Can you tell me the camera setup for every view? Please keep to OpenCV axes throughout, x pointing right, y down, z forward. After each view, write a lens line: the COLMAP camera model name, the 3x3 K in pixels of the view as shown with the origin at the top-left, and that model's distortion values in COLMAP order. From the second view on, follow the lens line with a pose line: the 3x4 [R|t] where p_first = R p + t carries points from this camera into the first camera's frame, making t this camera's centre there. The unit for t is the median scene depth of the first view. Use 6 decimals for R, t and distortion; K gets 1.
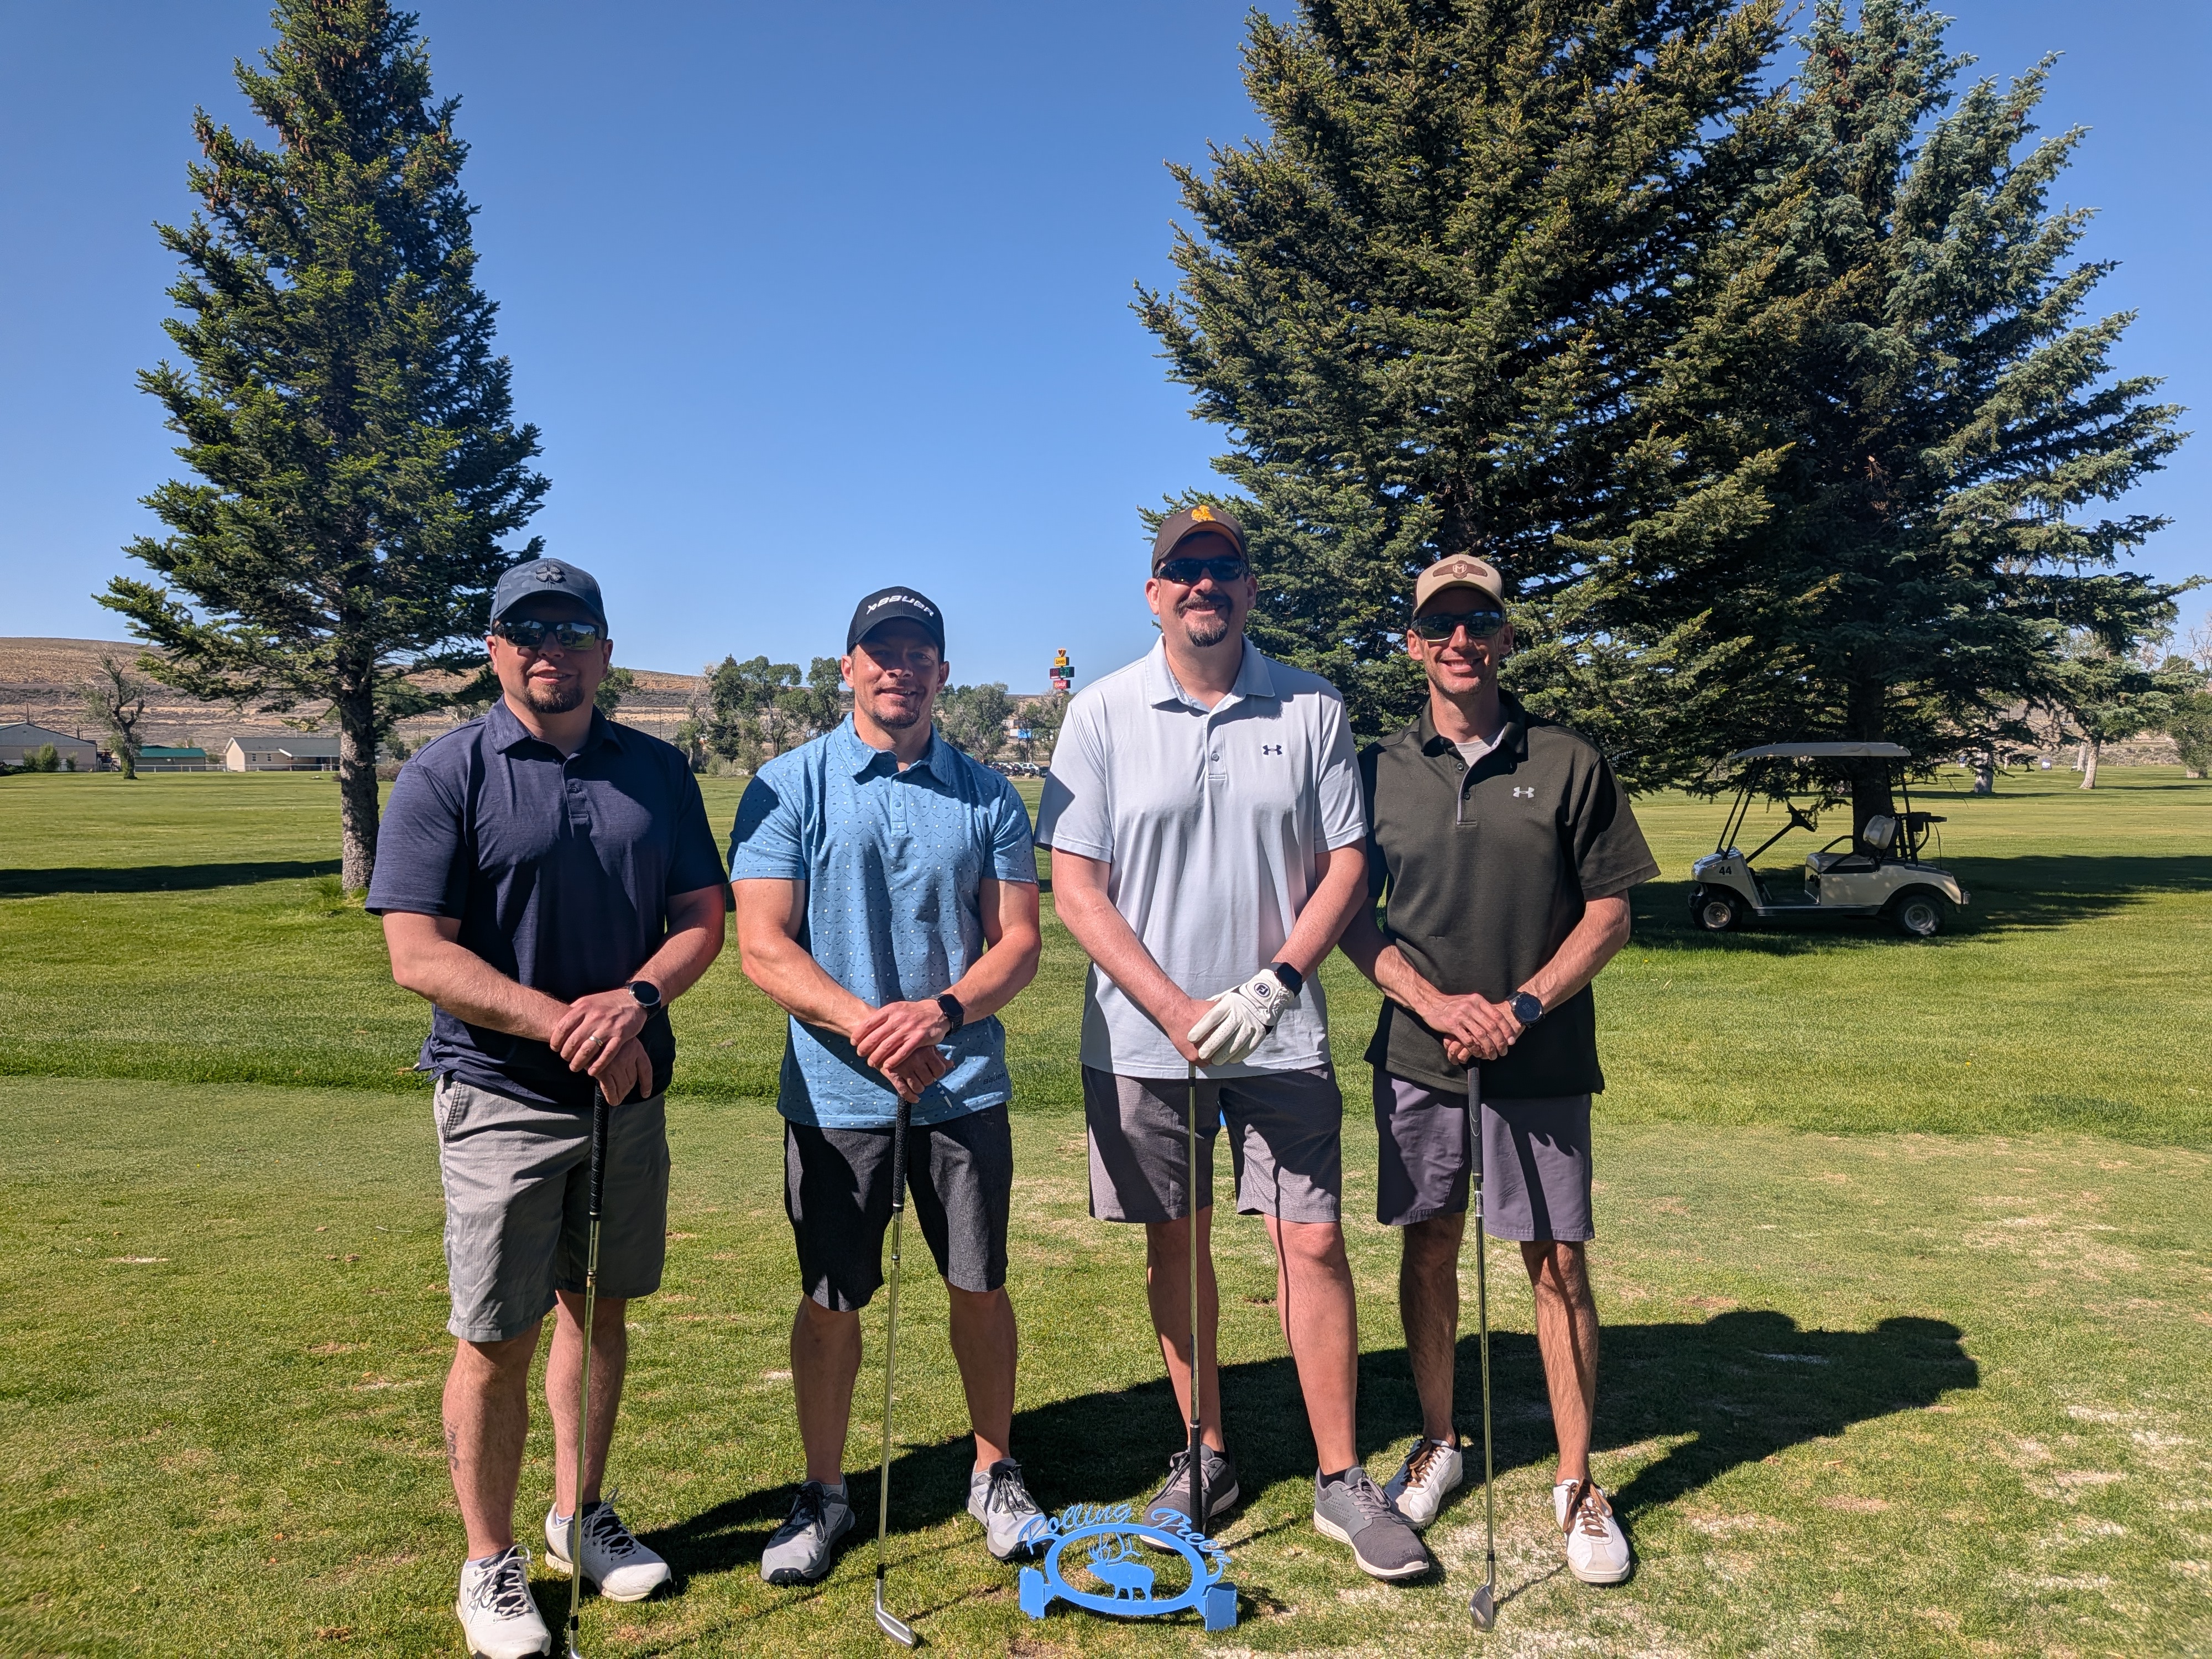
lens RADIAL K [[1544.0, 0, 1137.4], [0, 1544.0, 889.5], [0, 0, 1]] dist [0.007710, -0.023699]
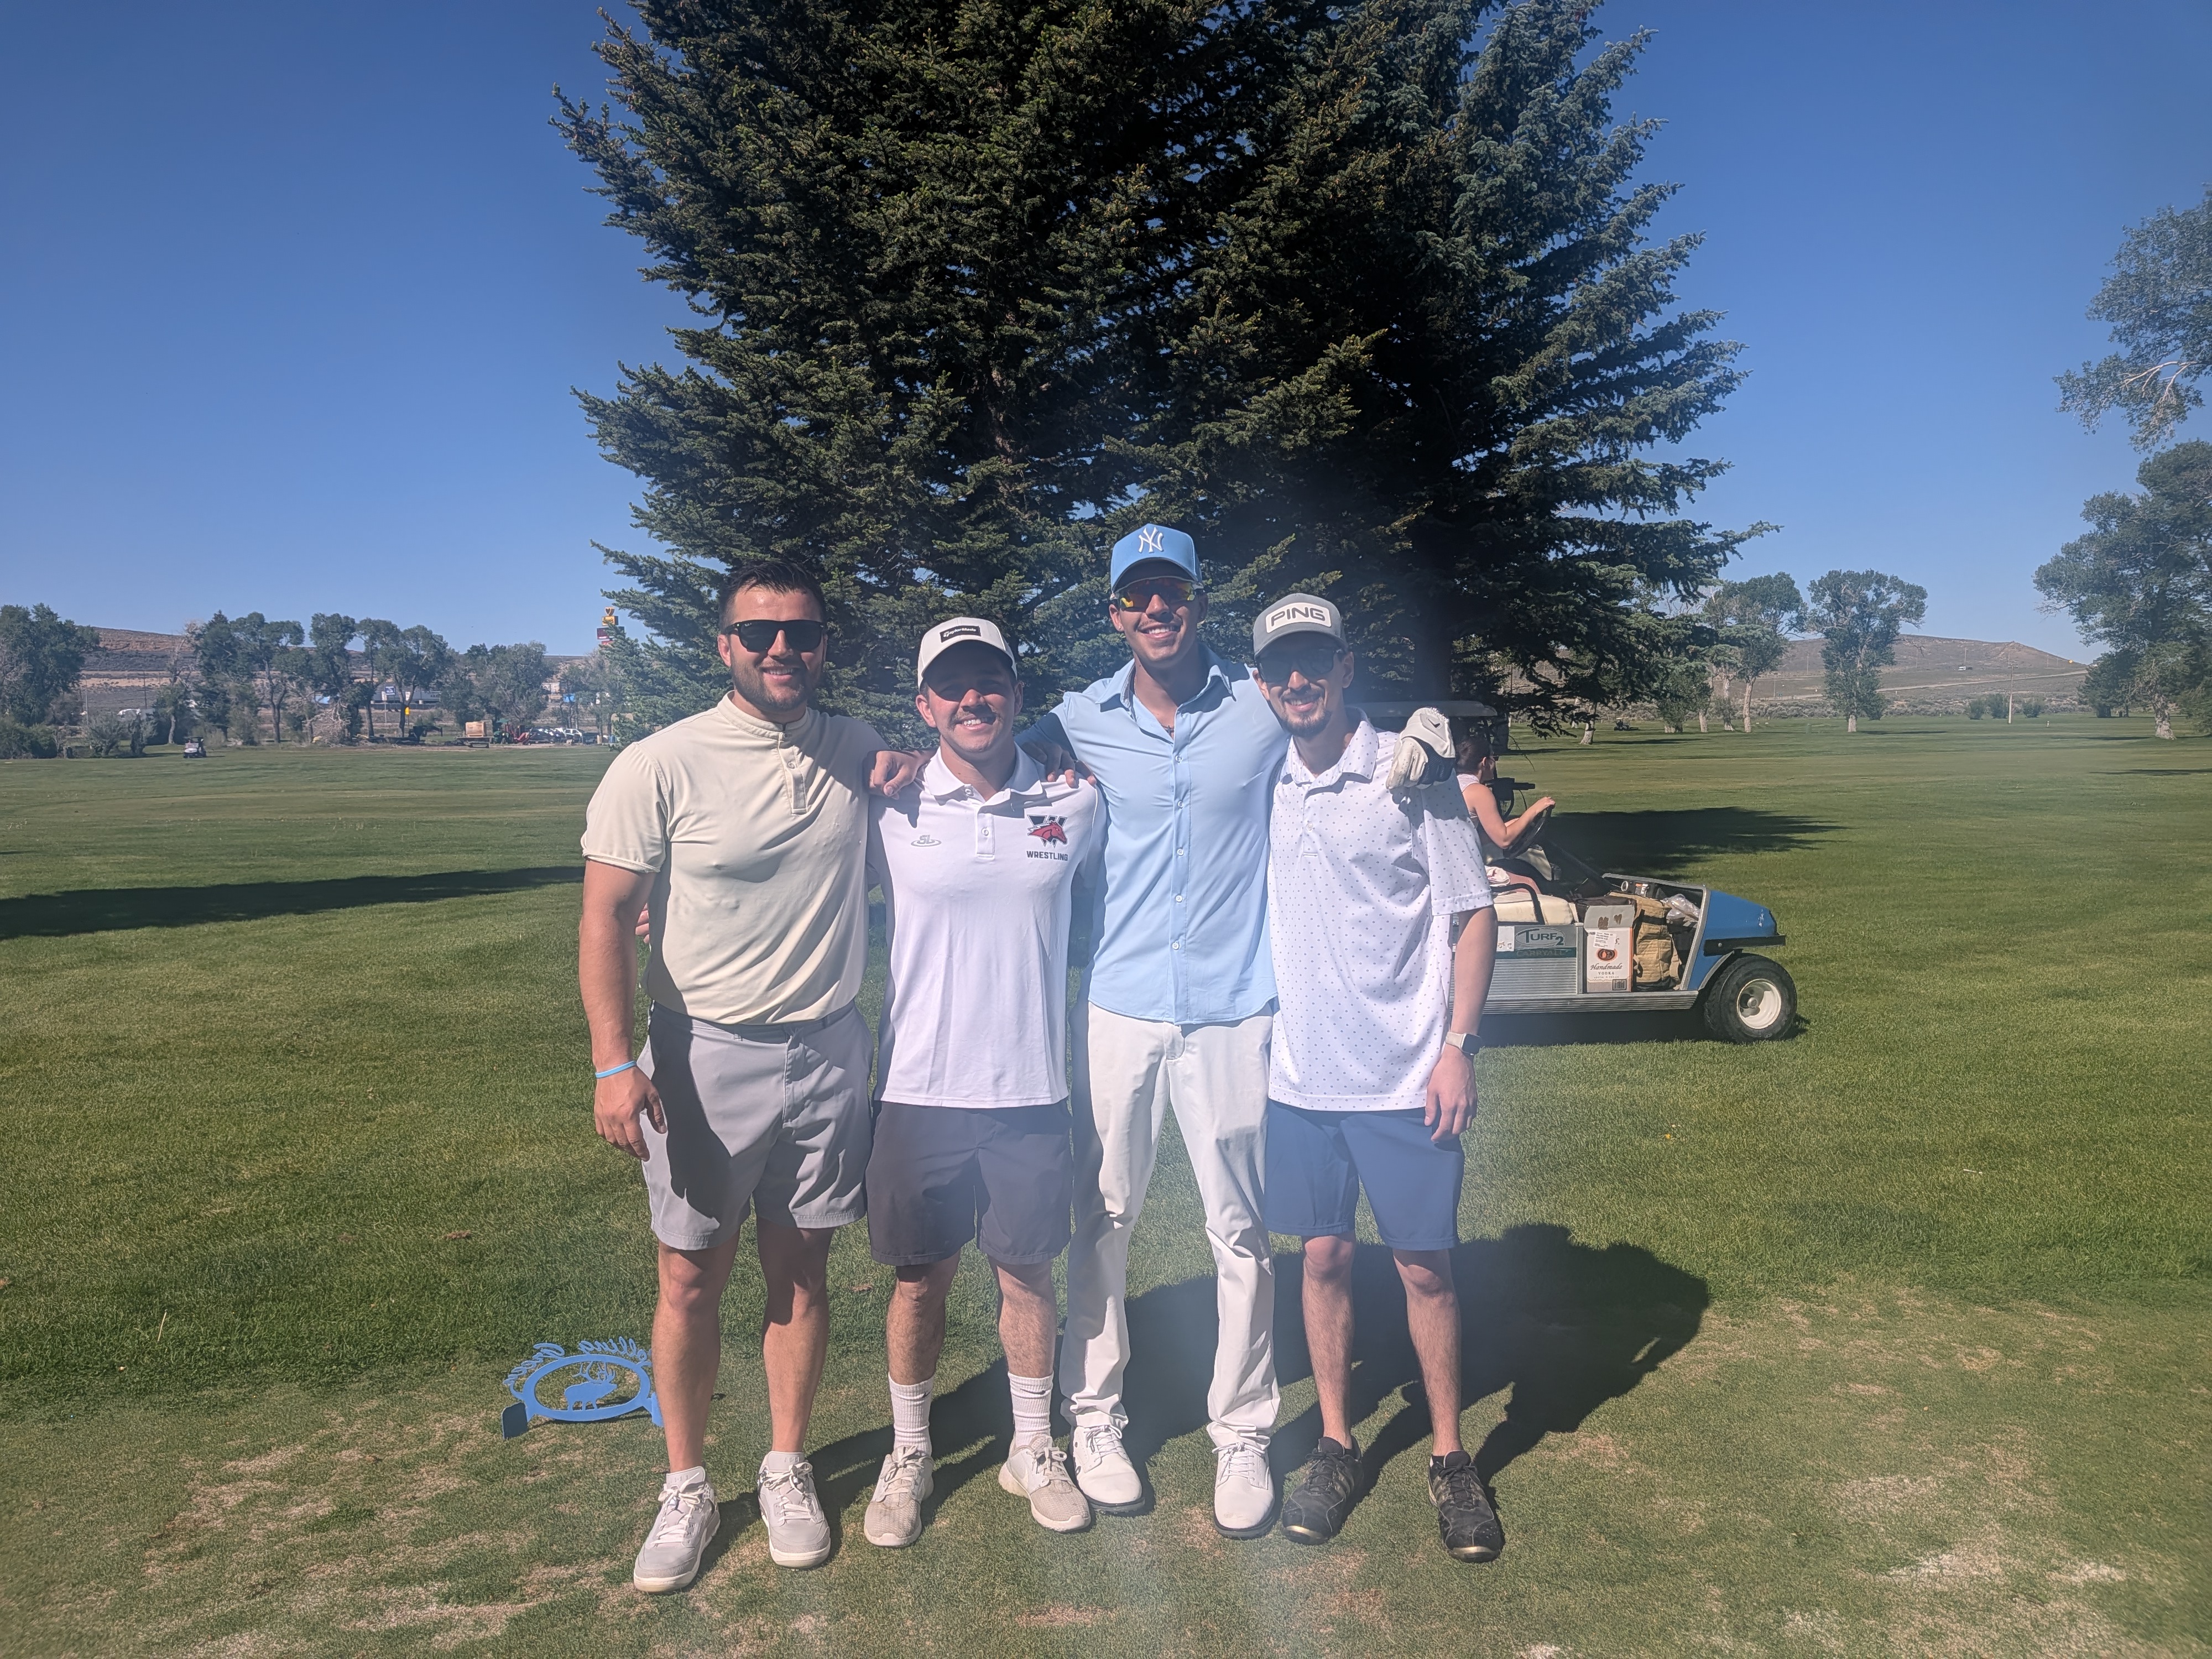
lens RADIAL K [[1544.0, 0, 1082.1], [0, 1544.0, 883.0], [0, 0, 1]] dist [0.007710, -0.023699]
pose [[0.970744, -0.032899, 0.237851, 0.046212], [0.028290, 0.999341, 0.022764, -0.014066], [-0.238443, -0.015369, 0.971035, 0.169368]]
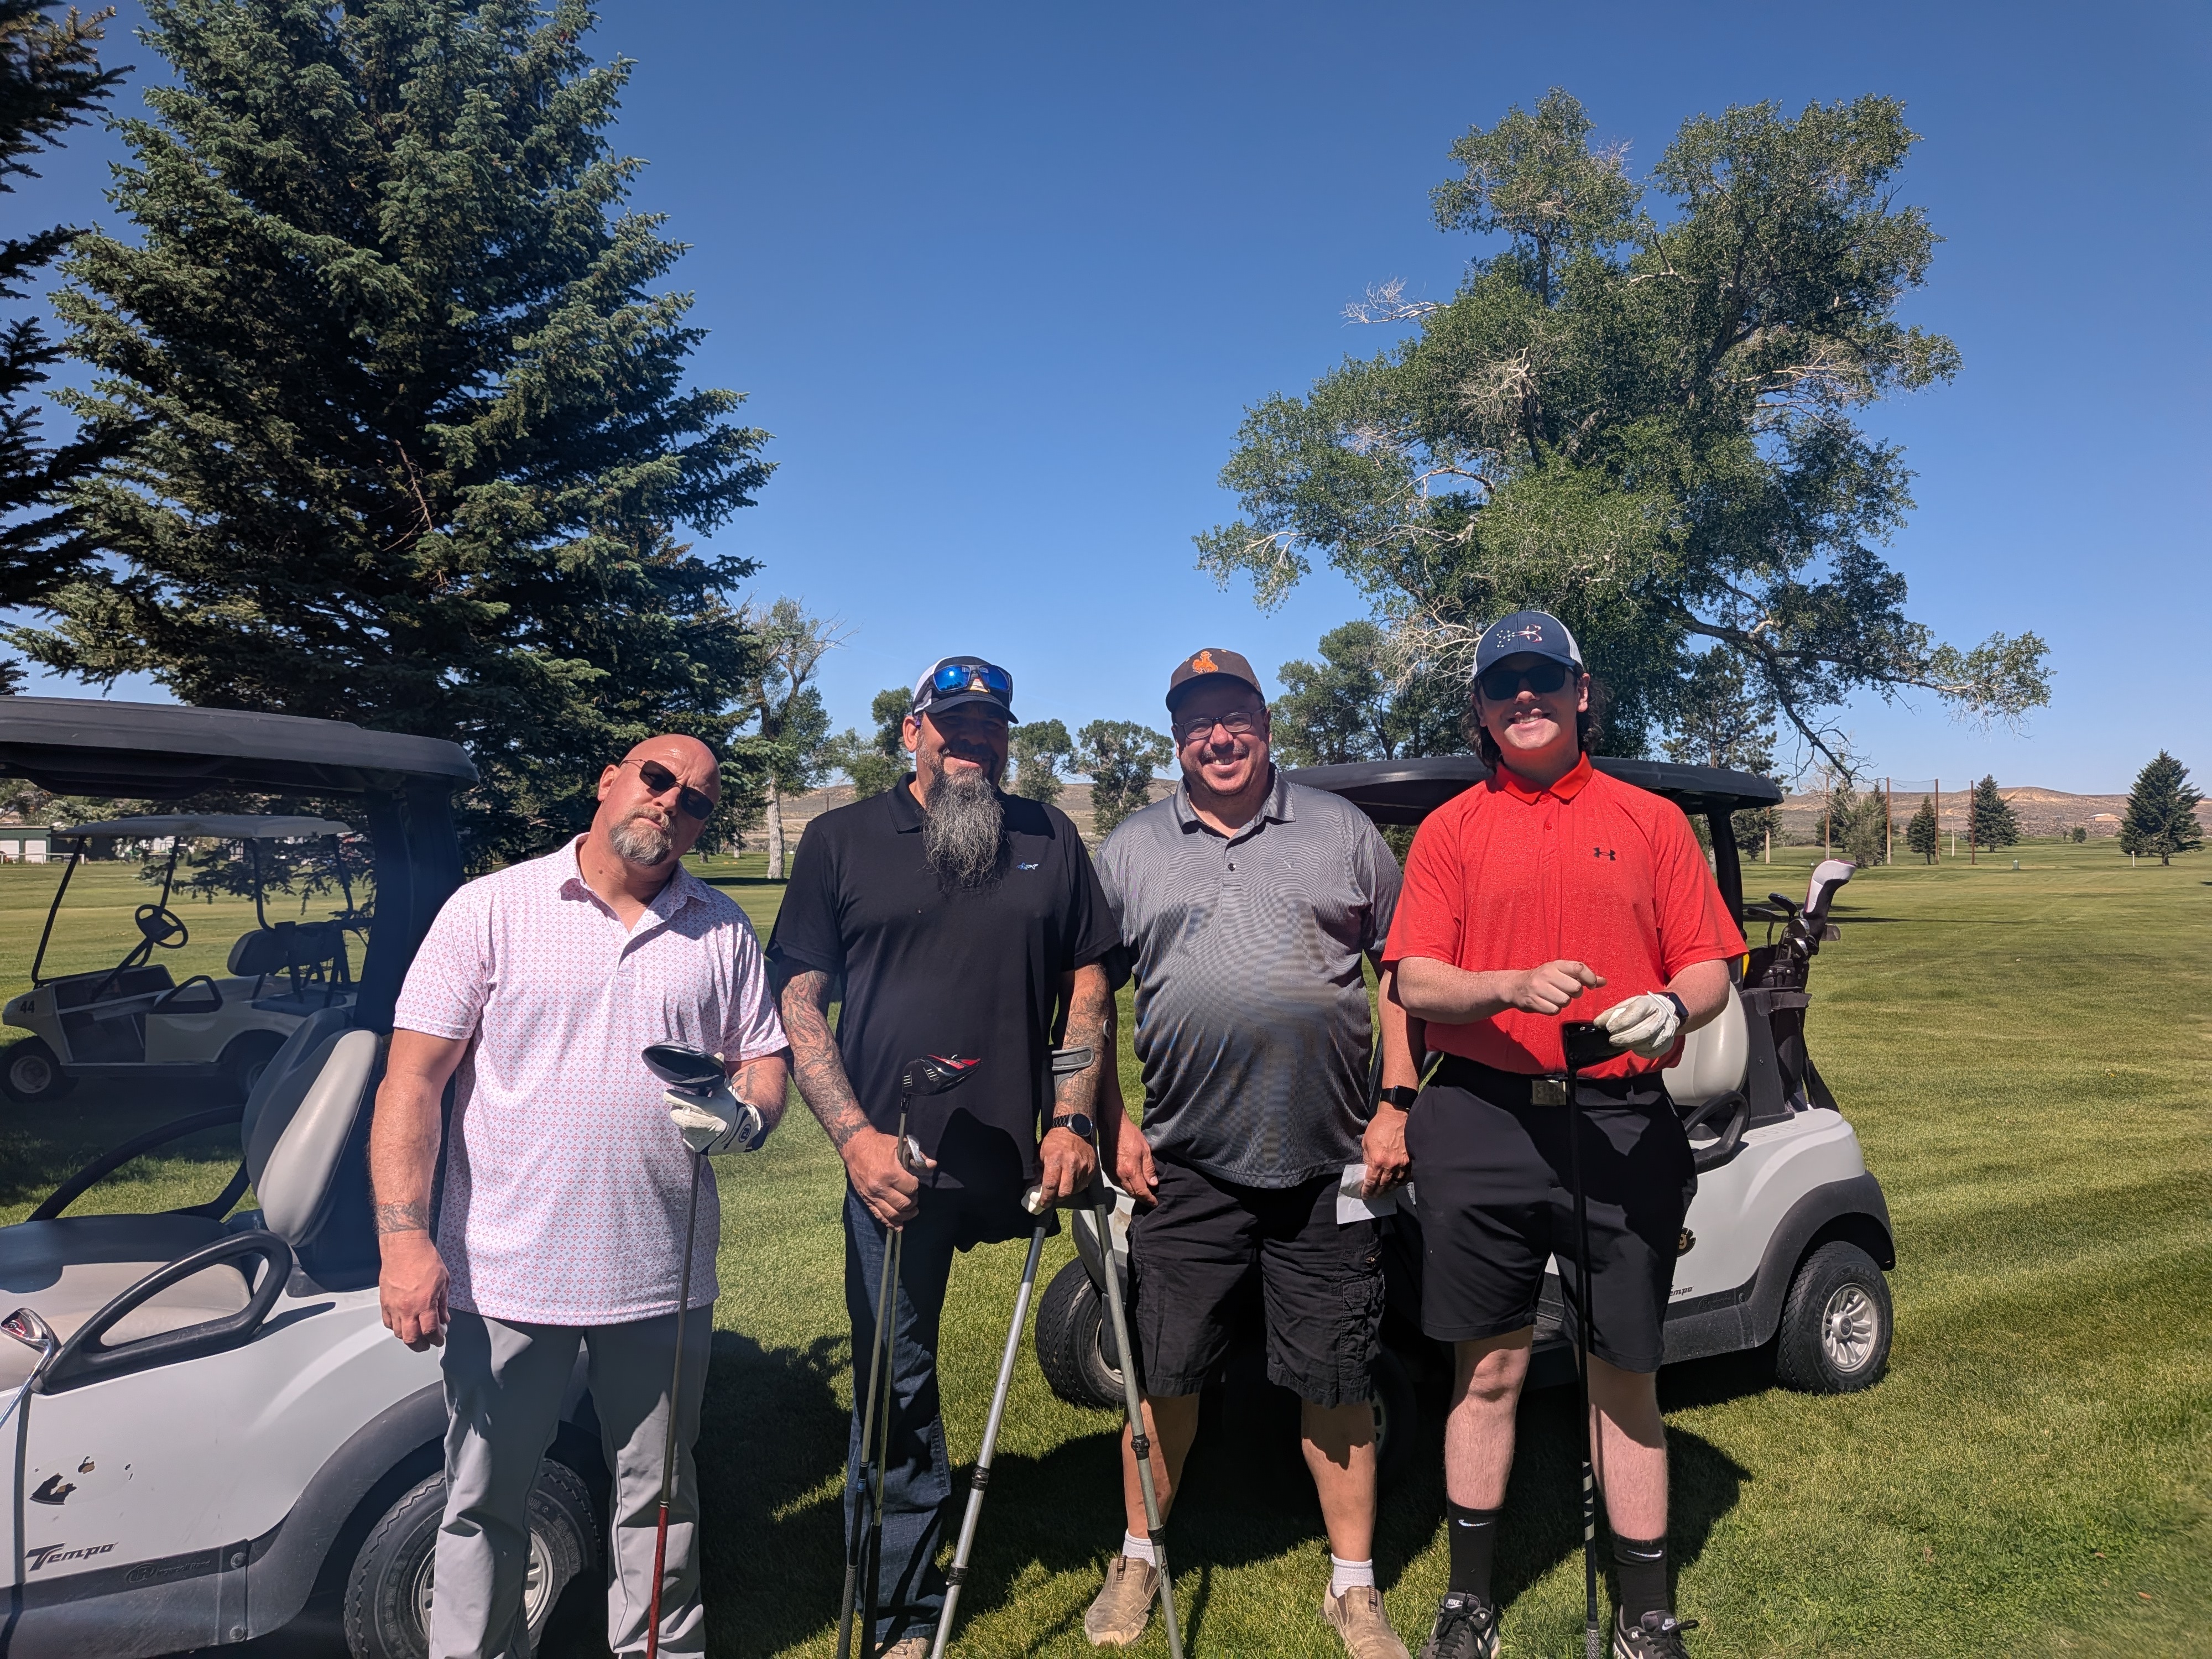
lens RADIAL K [[1544.0, 0, 1025.3], [0, 1544.0, 866.0], [0, 0, 1]] dist [0.007710, -0.023699]
pose [[0.809874, 0.000894, 0.586603, 0.302454], [0.040564, 0.997520, -0.057524, -0.019456], [-0.585199, 0.070383, 0.807829, 0.249145]]
